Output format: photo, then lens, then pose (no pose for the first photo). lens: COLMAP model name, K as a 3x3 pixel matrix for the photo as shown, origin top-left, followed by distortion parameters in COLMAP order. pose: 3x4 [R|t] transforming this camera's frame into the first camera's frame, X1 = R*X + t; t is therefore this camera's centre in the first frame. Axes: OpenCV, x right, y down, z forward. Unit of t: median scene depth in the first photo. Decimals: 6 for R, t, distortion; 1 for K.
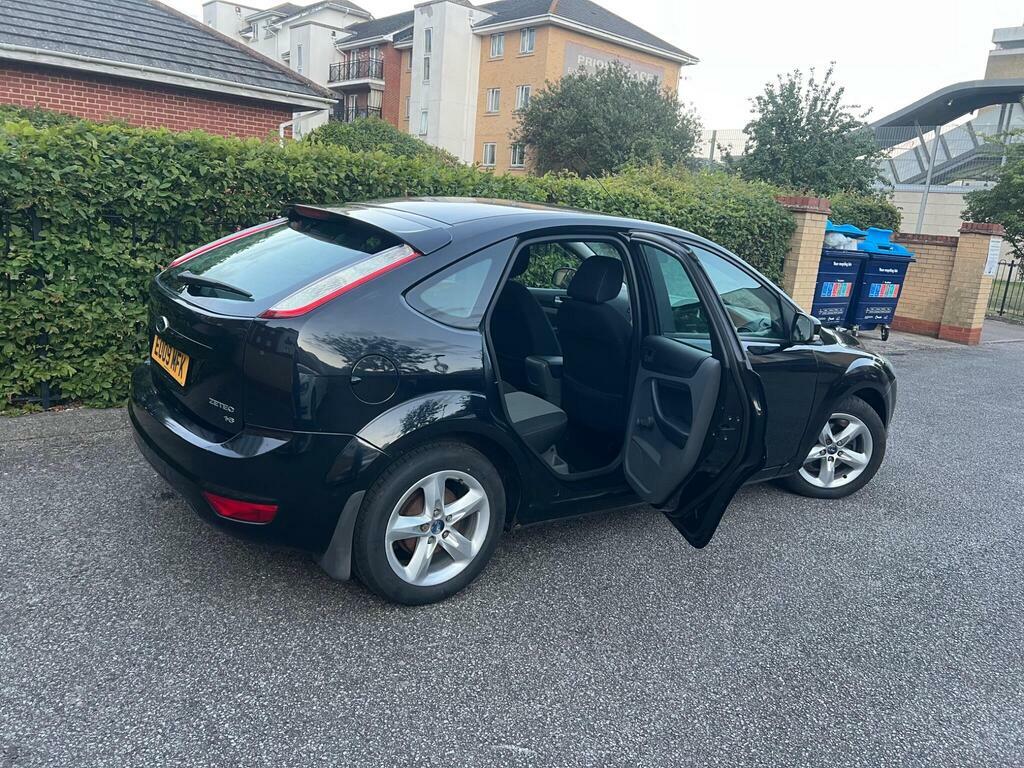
lens RADIAL K [[801.9, 0, 540.4], [0, 801.9, 384.3], [0, 0, 1]] dist [0.057263, -0.075902]
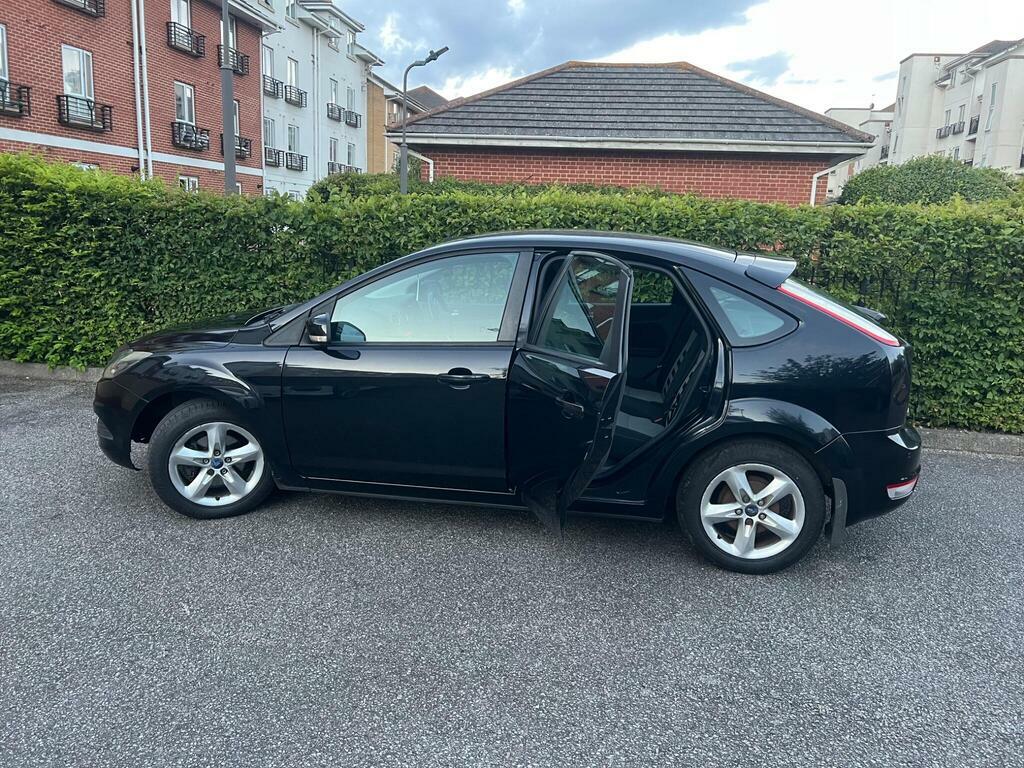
lens RADIAL K [[808.2, 0, 497.0], [0, 808.2, 386.4], [0, 0, 1]] dist [0.039934, -0.048164]
pose [[0.627049, 0.094516, -0.773225, 0.253168], [-0.148090, 0.988974, 0.000794, -0.002340], [0.764774, 0.114009, 0.634132, 0.088114]]
